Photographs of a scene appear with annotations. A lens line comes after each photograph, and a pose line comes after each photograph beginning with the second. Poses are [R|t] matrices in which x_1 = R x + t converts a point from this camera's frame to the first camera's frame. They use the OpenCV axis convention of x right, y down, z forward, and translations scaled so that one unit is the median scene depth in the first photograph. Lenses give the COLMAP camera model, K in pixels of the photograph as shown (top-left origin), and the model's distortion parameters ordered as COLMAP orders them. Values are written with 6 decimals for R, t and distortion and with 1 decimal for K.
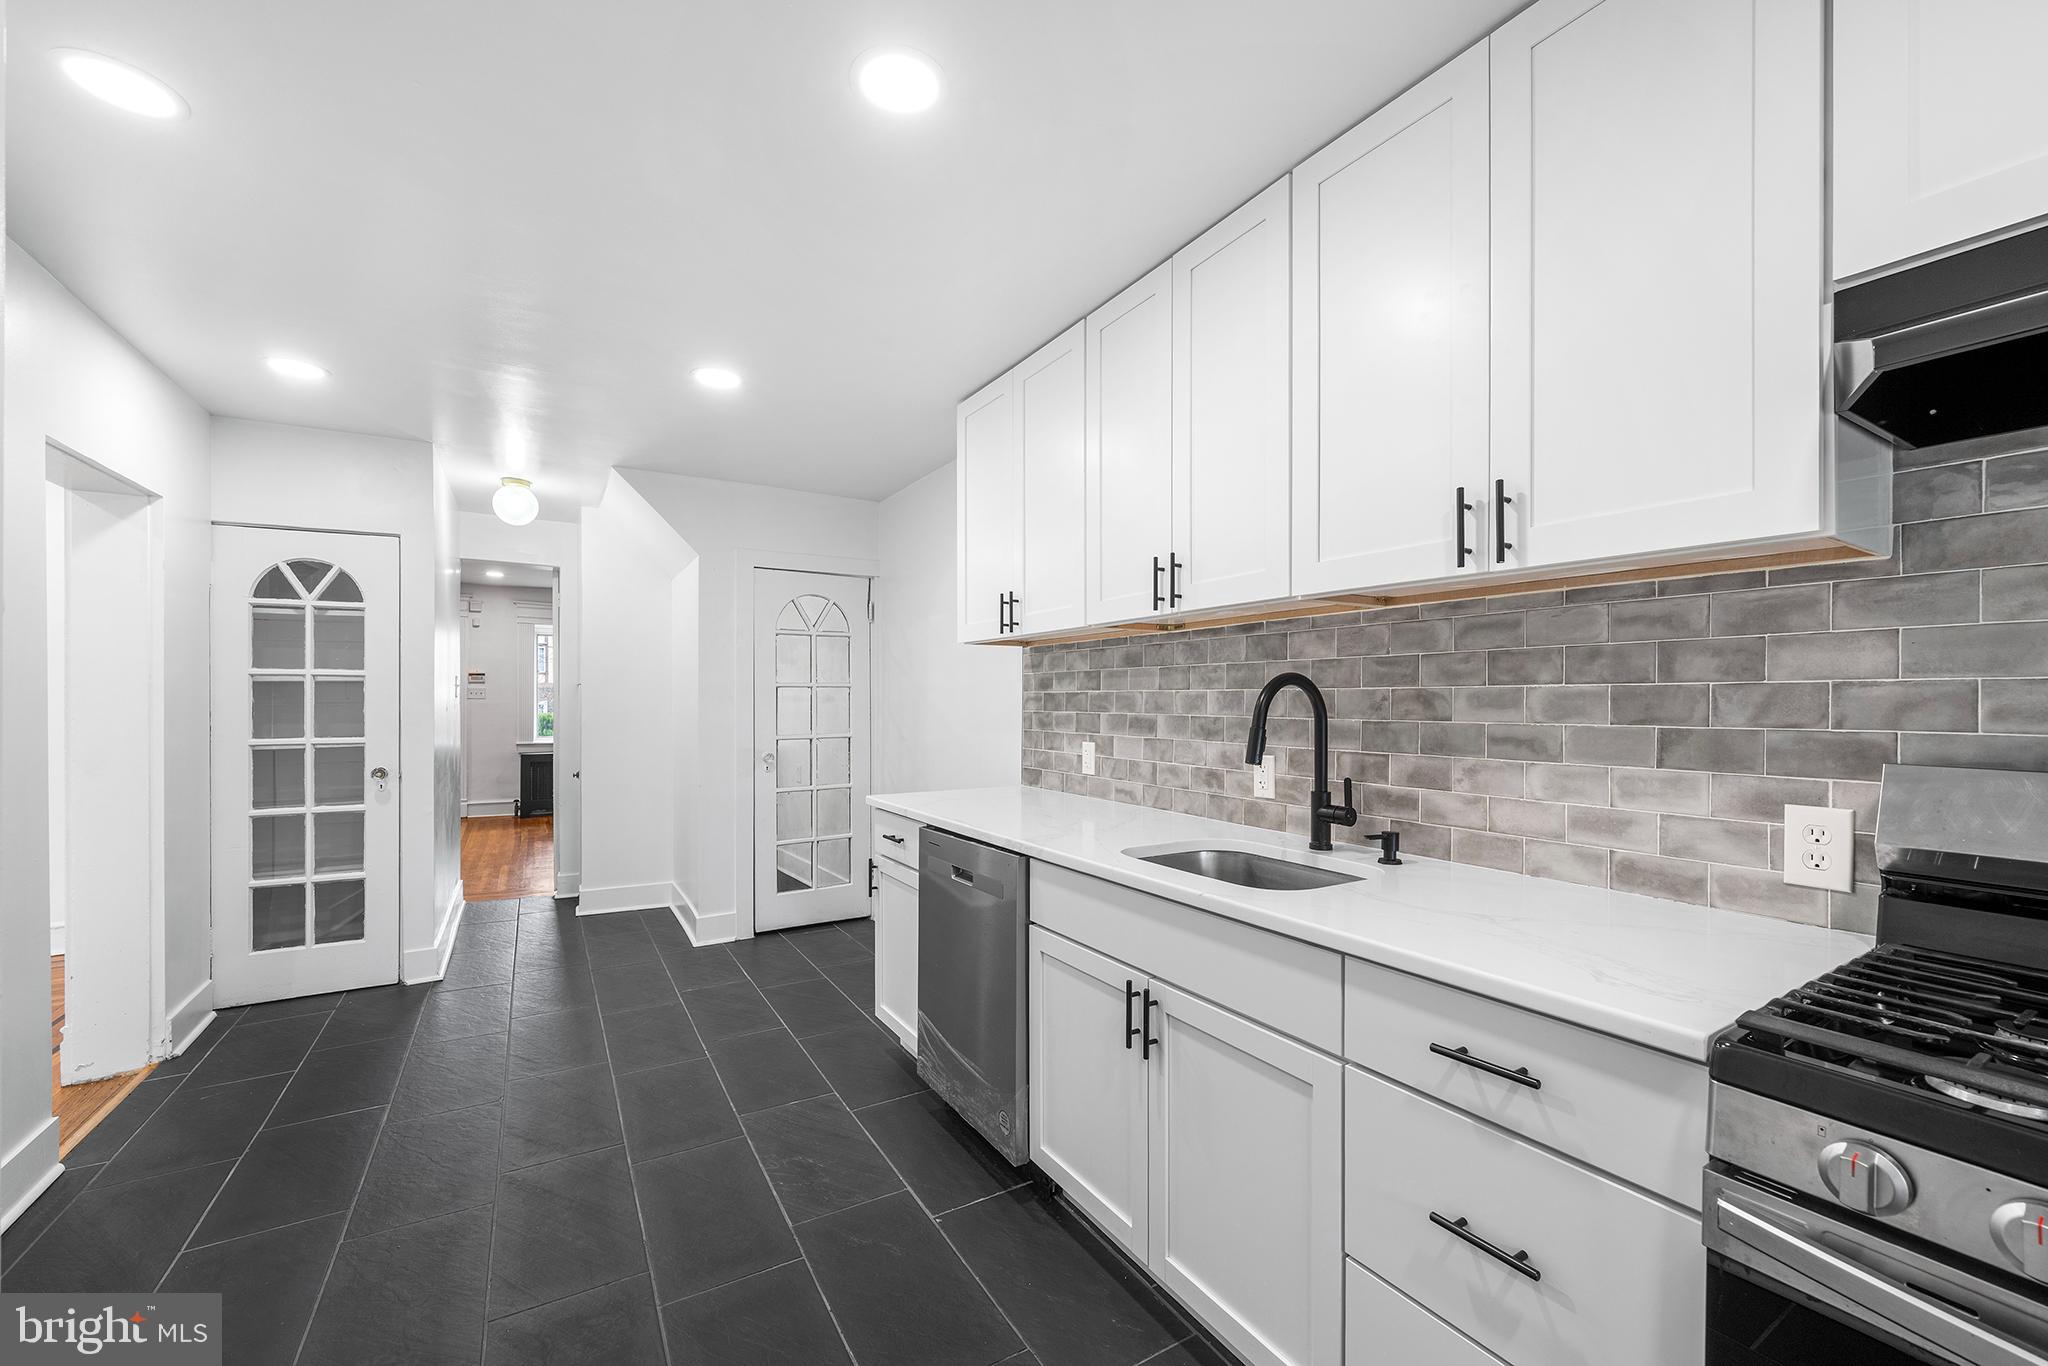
lens RADIAL K [[818.4, 0, 1024.8], [0, 818.4, 697.2], [0, 0, 1]] dist [0.005954, 0.000042]
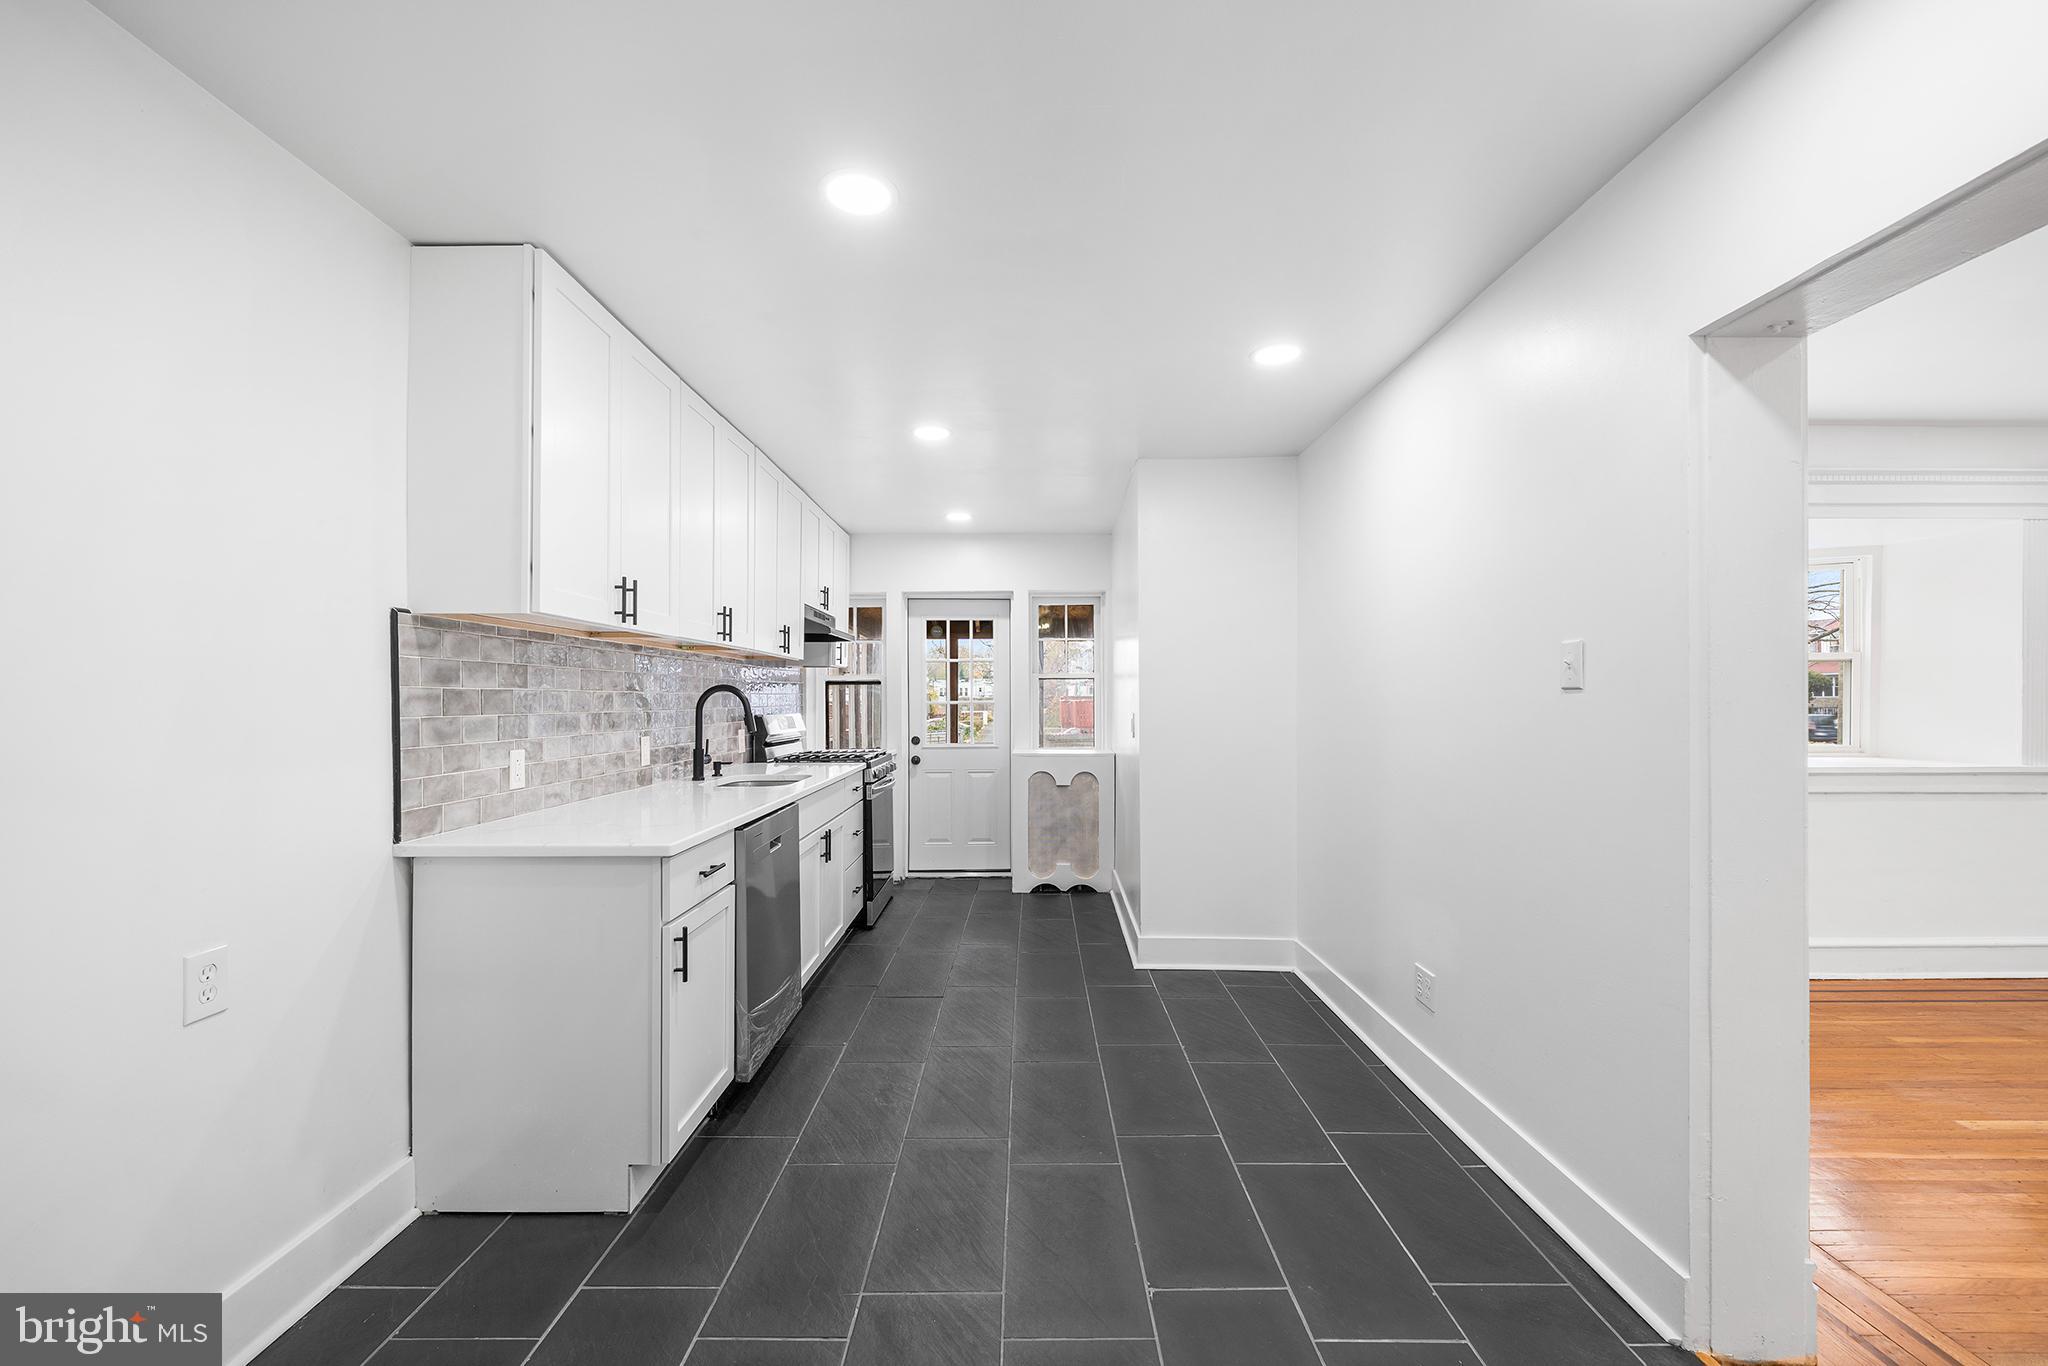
lens RADIAL K [[818.4, 0, 1024.8], [0, 818.4, 697.2], [0, 0, 1]] dist [0.005954, 0.000042]
pose [[-0.858874, 0.001589, 0.512185, -0.942454], [-0.000199, 0.999994, -0.003436, 0.004633], [-0.512187, -0.003053, -0.858868, 1.723474]]
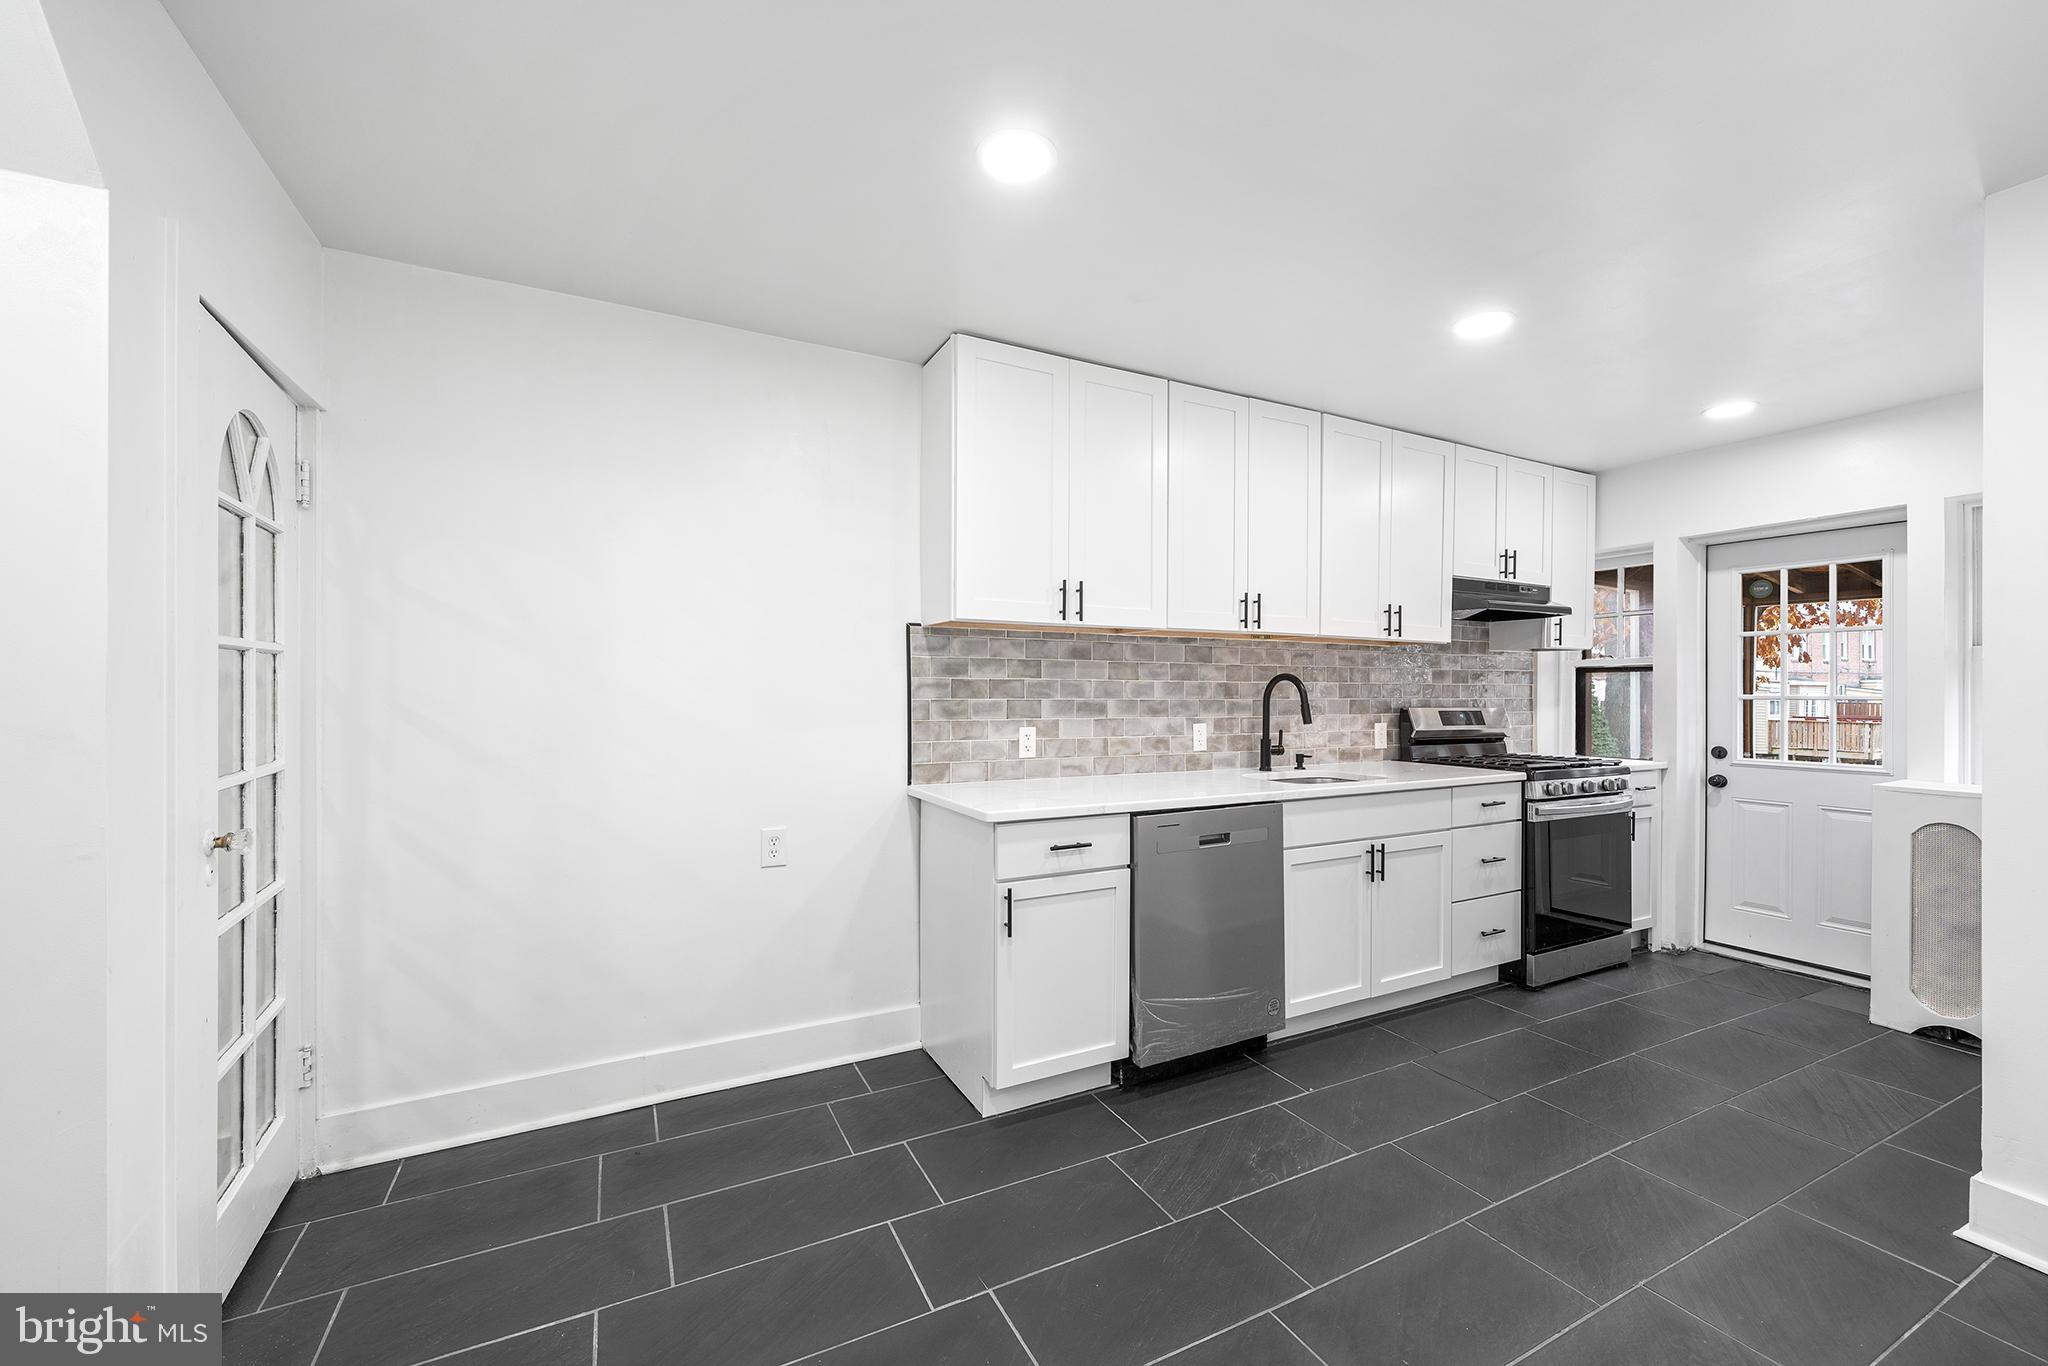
lens RADIAL K [[804.0, 0, 1023.7], [0, 804.0, 693.0], [0, 0, 1]] dist [-0.001143, -0.000406]
pose [[0.064568, -0.002786, 0.997909, -1.130994], [-0.006846, 0.999971, 0.003235, 0.009002], [-0.997890, -0.007041, 0.064547, 1.112756]]
